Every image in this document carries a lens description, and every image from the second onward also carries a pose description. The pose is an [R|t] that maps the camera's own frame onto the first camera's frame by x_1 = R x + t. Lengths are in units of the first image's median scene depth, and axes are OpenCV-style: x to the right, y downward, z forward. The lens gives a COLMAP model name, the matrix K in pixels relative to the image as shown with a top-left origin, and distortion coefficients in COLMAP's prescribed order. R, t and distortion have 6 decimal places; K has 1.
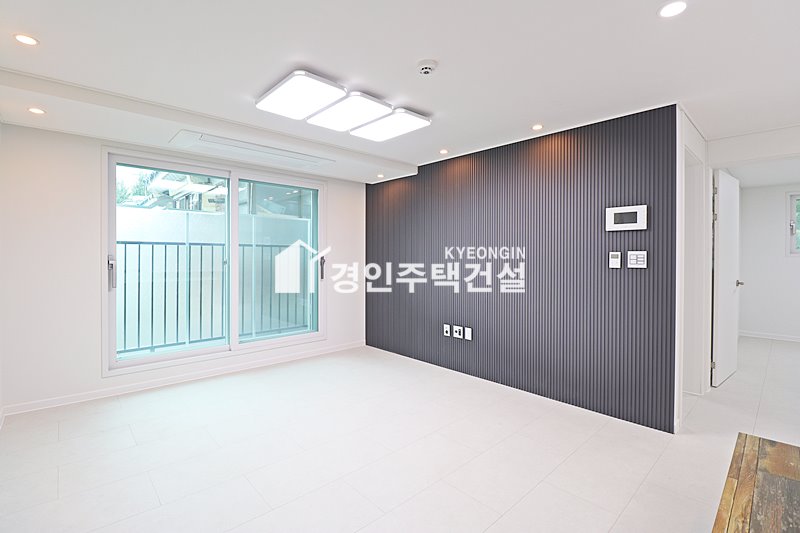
lens RADIAL K [[367.7, 0, 400.2], [0, 367.7, 259.1], [0, 0, 1]] dist [0.000458, -0.013674]
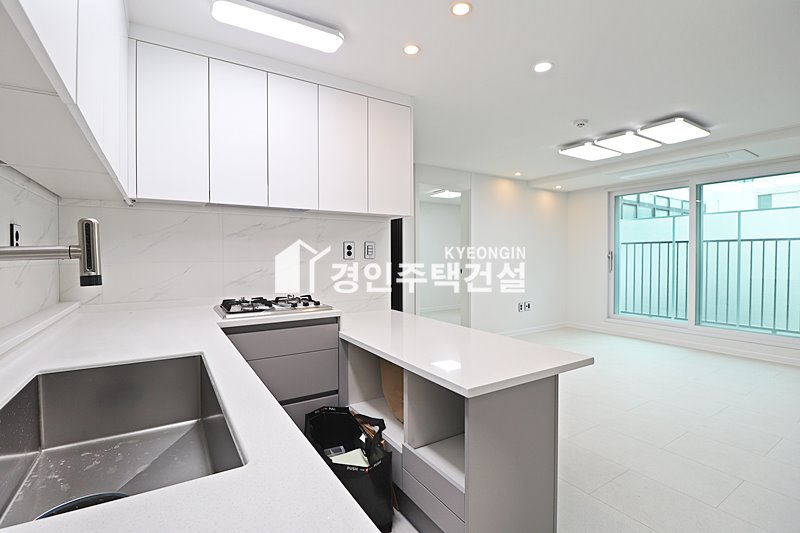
lens RADIAL K [[371.4, 0, 399.6], [0, 371.4, 261.1], [0, 0, 1]] dist [0.000534, -0.014252]
pose [[-0.193384, 0.011603, -0.981055, 1.062812], [-0.006076, 0.999897, 0.013024, 0.018515], [0.981104, 0.008480, -0.193293, 0.346711]]
